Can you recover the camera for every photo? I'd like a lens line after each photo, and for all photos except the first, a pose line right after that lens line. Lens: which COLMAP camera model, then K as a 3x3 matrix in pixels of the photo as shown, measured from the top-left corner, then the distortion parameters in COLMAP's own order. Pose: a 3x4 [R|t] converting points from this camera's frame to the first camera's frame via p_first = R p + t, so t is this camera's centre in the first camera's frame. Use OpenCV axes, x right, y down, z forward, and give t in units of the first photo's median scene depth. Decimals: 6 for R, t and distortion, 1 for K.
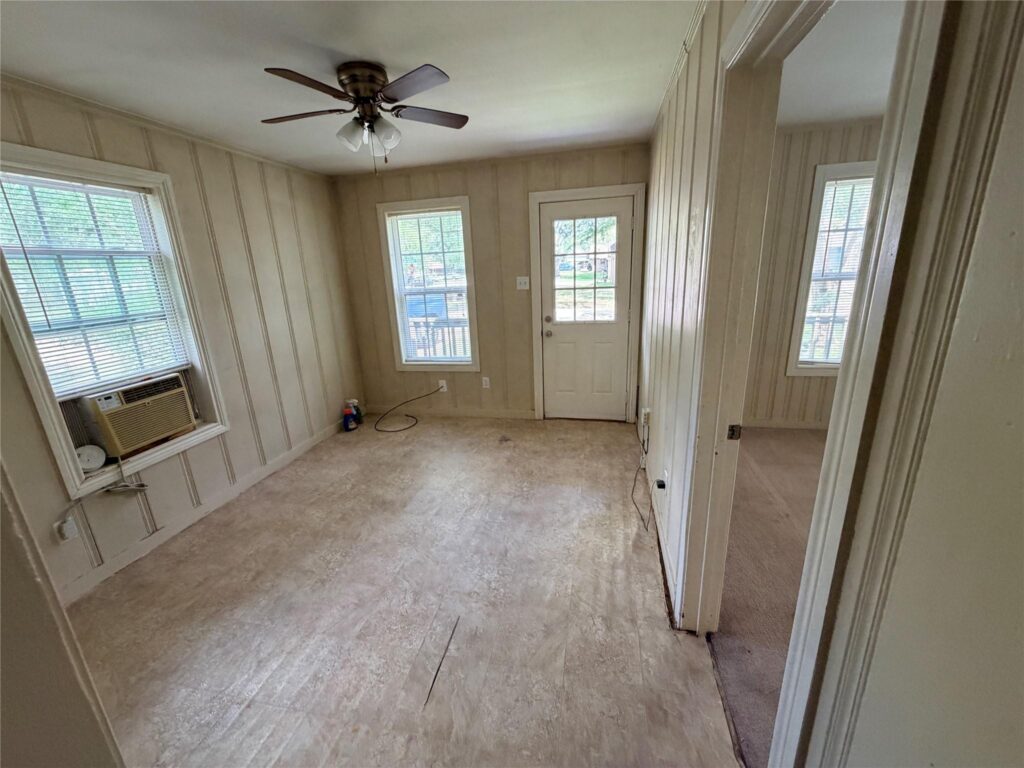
lens RADIAL K [[404.8, 0, 508.2], [0, 404.8, 383.6], [0, 0, 1]] dist [-0.000026, 0.000979]
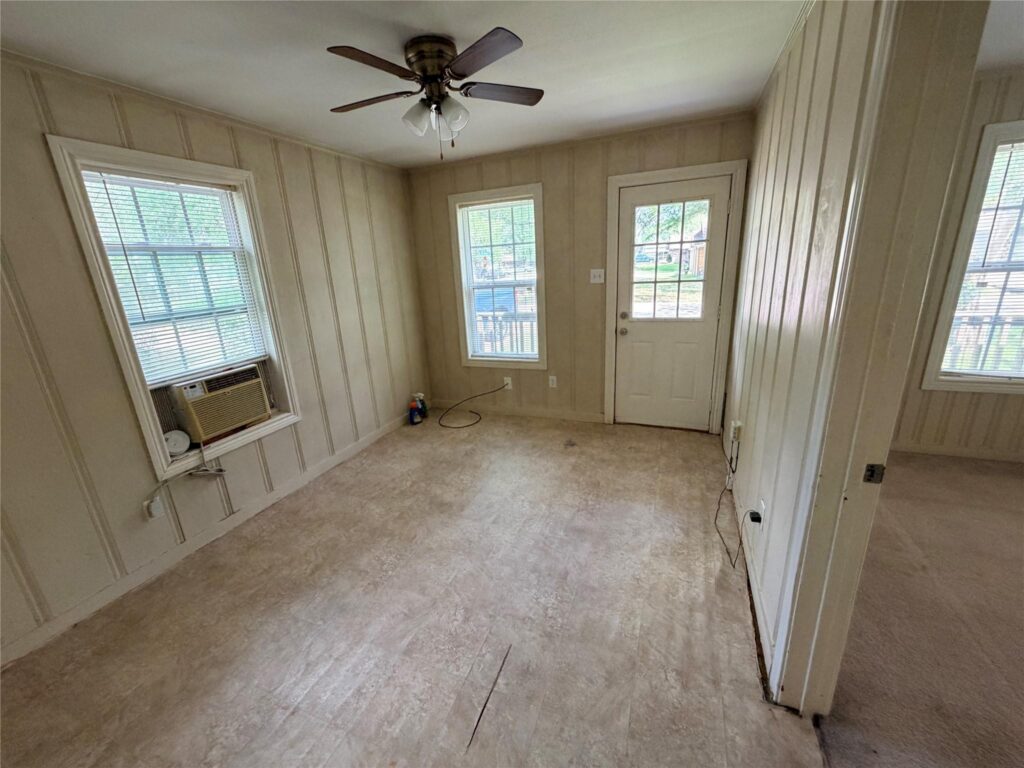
lens RADIAL K [[404.8, 0, 509.5], [0, 404.8, 384.3], [0, 0, 1]] dist [-0.000026, 0.000979]
pose [[0.985684, 0.041053, -0.163530, 0.000358], [-0.037972, 0.999038, 0.021923, -0.024531], [0.164272, -0.015399, 0.986295, 0.089833]]
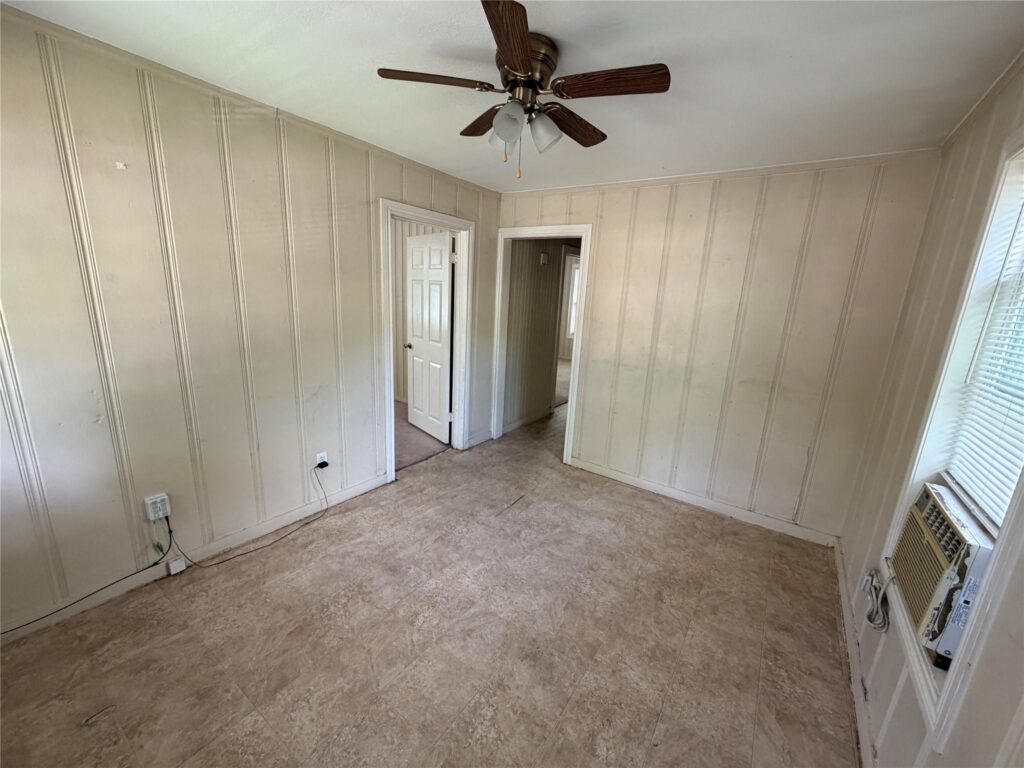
lens RADIAL K [[404.8, 0, 510.2], [0, 404.8, 386.7], [0, 0, 1]] dist [-0.000026, 0.000979]
pose [[-0.923071, -0.094614, 0.372812, -0.576714], [0.093910, 0.884500, 0.456991, -0.463356], [-0.372990, 0.456846, -0.807571, 1.640014]]
